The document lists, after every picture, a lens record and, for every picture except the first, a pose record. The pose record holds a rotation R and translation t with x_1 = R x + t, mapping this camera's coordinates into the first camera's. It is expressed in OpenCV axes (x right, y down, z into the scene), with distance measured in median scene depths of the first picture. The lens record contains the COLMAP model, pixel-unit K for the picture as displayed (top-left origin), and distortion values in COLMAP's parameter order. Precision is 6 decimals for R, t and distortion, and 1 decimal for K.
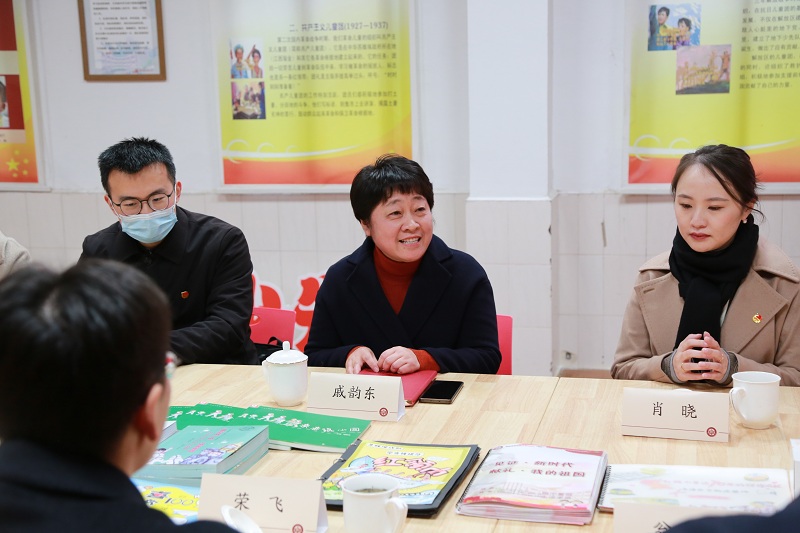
lens RADIAL K [[1214.3, 0, 400.0], [0, 1214.3, 266.5], [0, 0, 1]] dist [0.005463, 0.844883]
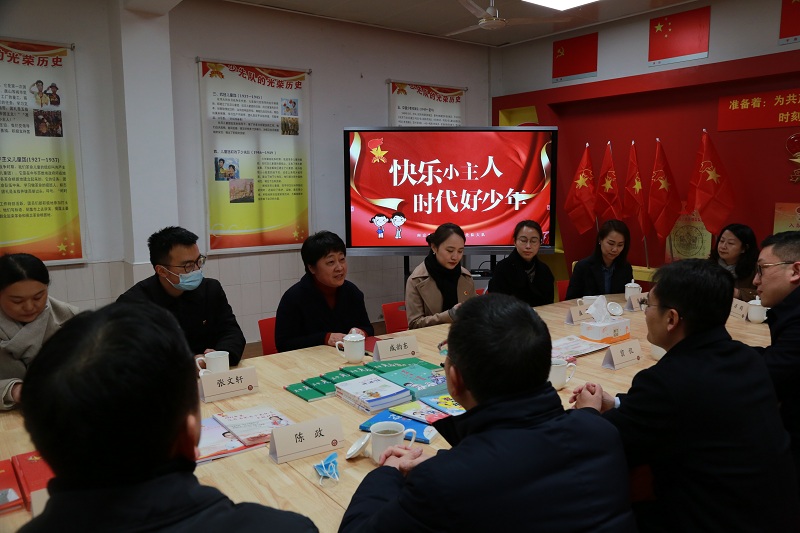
lens RADIAL K [[621.4, 0, 400.0], [0, 621.4, 266.5], [0, 0, 1]] dist [-0.079964, 0.067581]
pose [[0.643520, -0.075292, 0.761718, -0.361408], [0.112135, 0.993687, 0.003487, -0.012275], [-0.757171, 0.083171, 0.647900, 0.159210]]
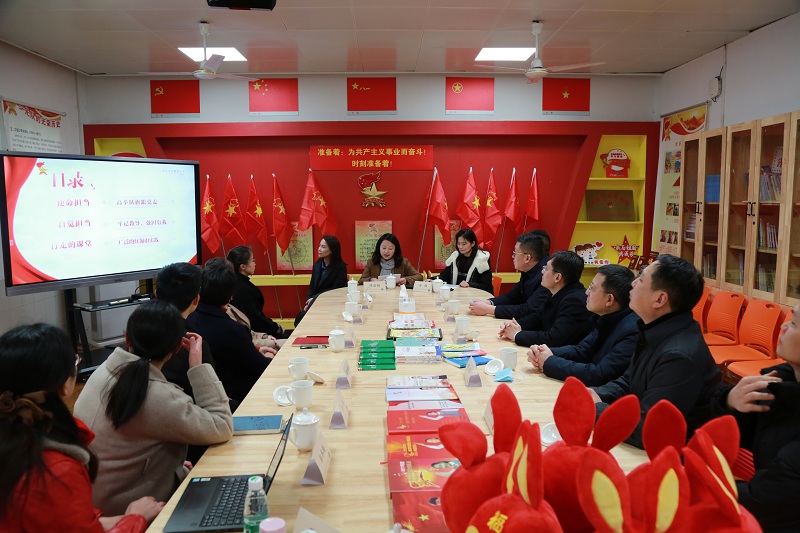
lens RADIAL K [[608.2, 0, 402.6], [0, 608.2, 271.3], [0, 0, 1]] dist [-0.108045, 0.103091]
pose [[-0.258619, -0.081847, 0.962506, -0.615603], [0.171848, 0.976611, 0.129222, -0.084990], [-0.950571, 0.198824, -0.238505, 0.546244]]
